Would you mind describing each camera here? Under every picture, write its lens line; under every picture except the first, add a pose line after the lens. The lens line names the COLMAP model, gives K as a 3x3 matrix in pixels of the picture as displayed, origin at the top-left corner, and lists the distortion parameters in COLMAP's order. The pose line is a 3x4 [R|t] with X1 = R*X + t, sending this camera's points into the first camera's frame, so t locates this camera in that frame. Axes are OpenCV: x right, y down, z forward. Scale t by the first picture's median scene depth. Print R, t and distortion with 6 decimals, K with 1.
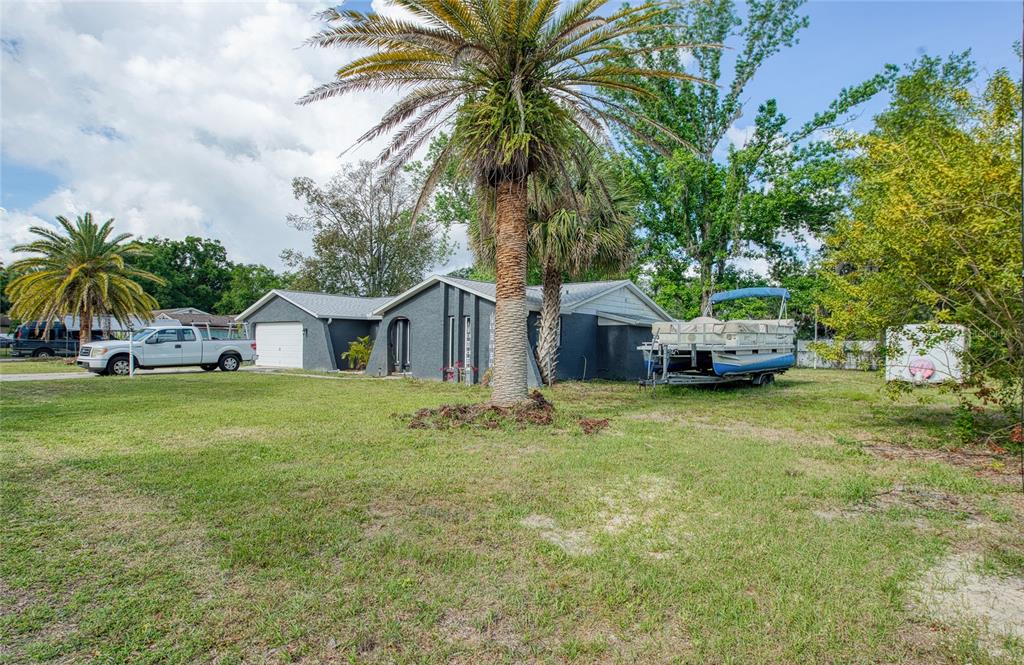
lens RADIAL K [[603.1, 0, 513.3], [0, 603.1, 346.7], [0, 0, 1]] dist [0.010113, 0.002174]
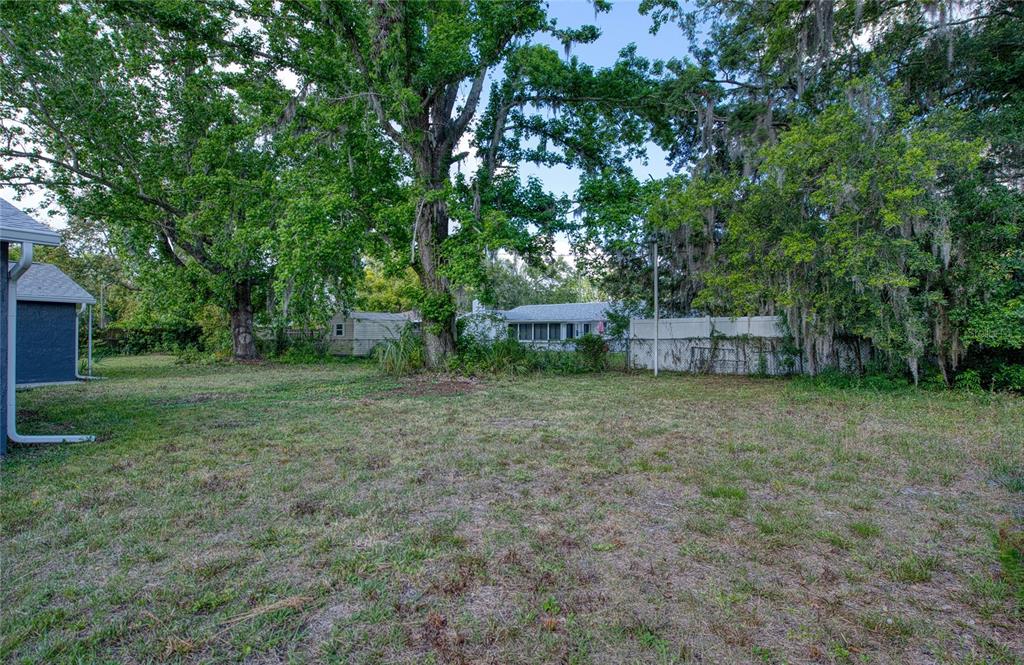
lens RADIAL K [[498.3, 0, 506.9], [0, 498.3, 331.1], [0, 0, 1]] dist [-0.011102, -0.000173]
pose [[0.995715, -0.017379, 0.090827, 0.355030], [0.018443, 0.999771, -0.010887, 0.004637], [-0.090617, 0.012516, 0.995807, 0.630696]]
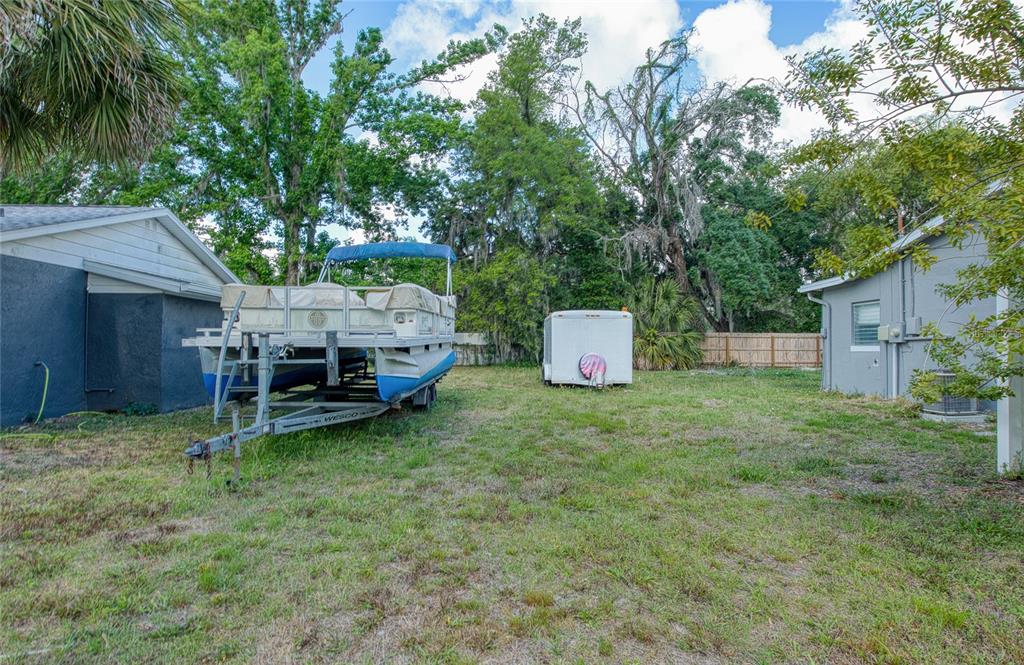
lens RADIAL K [[603.1, 0, 519.2], [0, 603.1, 333.3], [0, 0, 1]] dist [0.010113, 0.002174]
pose [[0.761747, 0.001889, 0.647871, 0.058793], [0.004573, 0.999955, -0.008293, 0.000102], [-0.647858, 0.009280, 0.761705, 0.281474]]
